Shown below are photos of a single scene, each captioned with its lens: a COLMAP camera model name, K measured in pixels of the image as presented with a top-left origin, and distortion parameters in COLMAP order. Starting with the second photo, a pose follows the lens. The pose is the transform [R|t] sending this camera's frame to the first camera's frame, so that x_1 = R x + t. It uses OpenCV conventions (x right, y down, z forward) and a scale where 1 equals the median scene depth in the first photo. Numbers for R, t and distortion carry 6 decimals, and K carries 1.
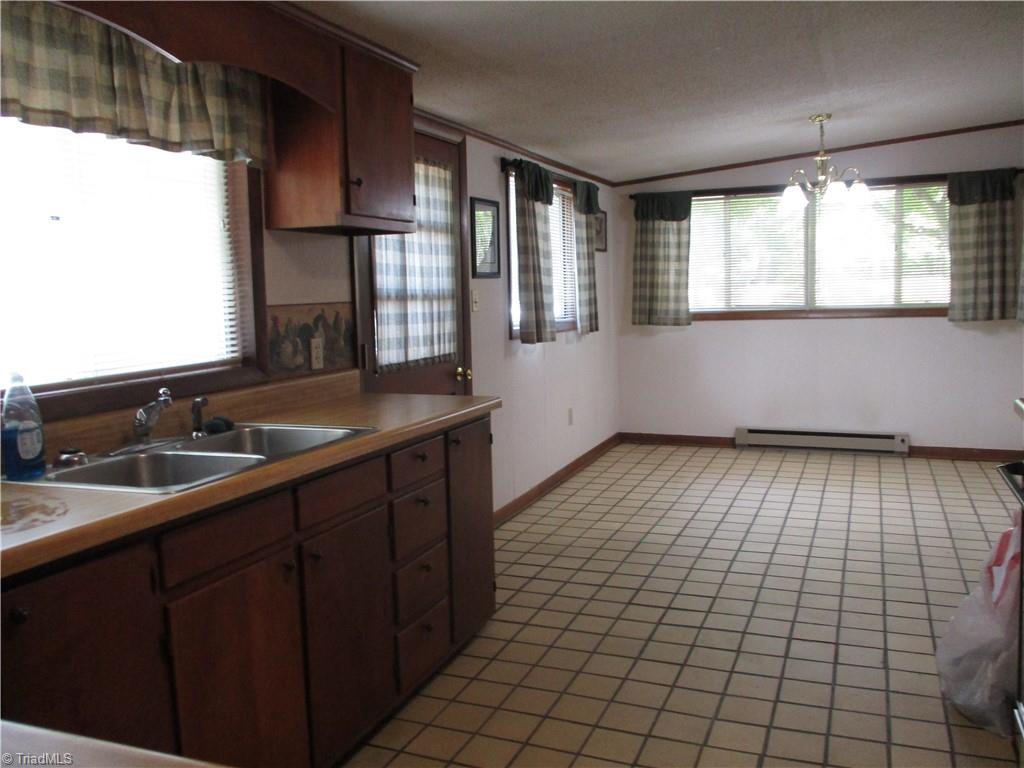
lens RADIAL K [[851.4, 0, 535.5], [0, 851.4, 377.1], [0, 0, 1]] dist [-0.024910, 0.019347]
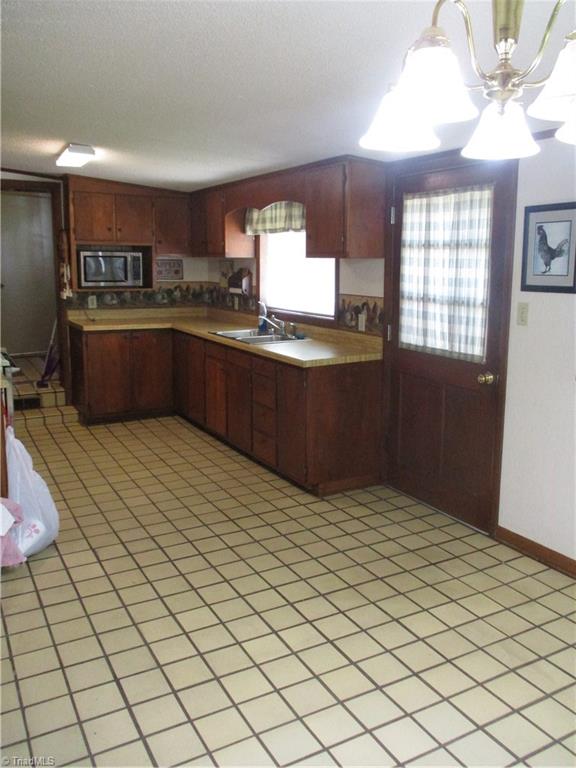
lens RADIAL K [[638.6, 0, 287.4], [0, 638.6, 382.4], [0, 0, 1]] dist [-0.024910, 0.019347]
pose [[-0.635410, 0.166662, -0.753975, 0.907311], [-0.070329, 0.959881, 0.271445, -0.264896], [0.768966, 0.225505, -0.598196, 1.701975]]
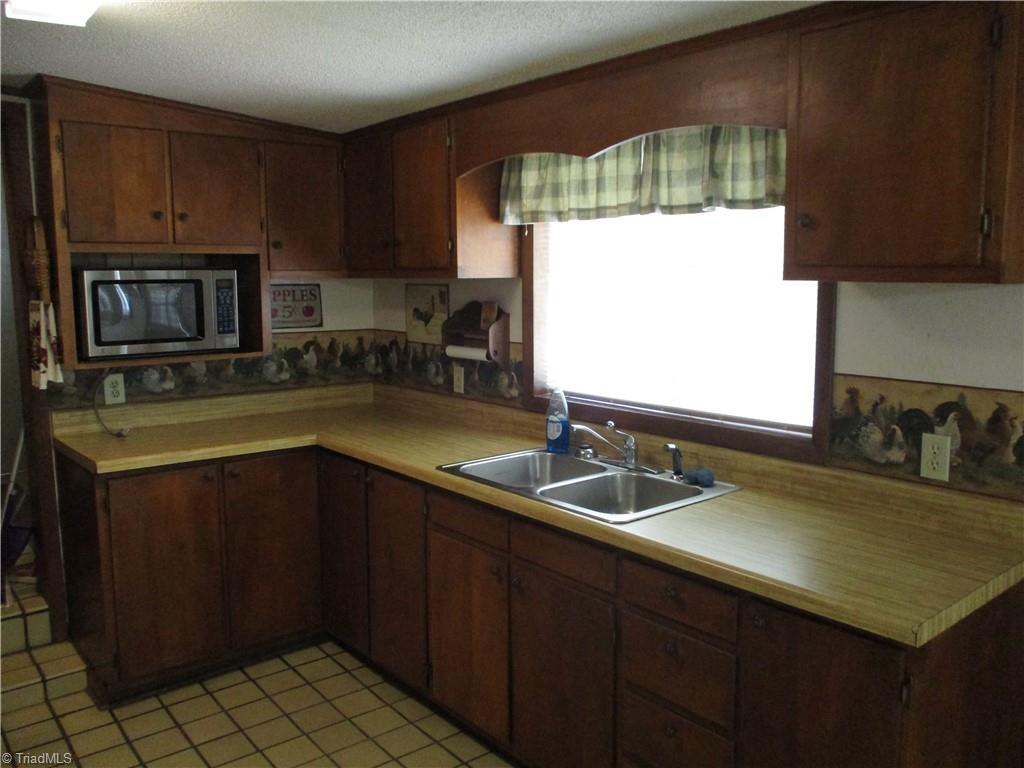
lens RADIAL K [[851.4, 0, 515.1], [0, 851.4, 385.2], [0, 0, 1]] dist [-0.024910, 0.019347]
pose [[-0.488629, 0.148744, -0.859719, 0.466621], [-0.066998, 0.976055, 0.206951, -0.195329], [0.869915, 0.158722, -0.466963, 0.989004]]
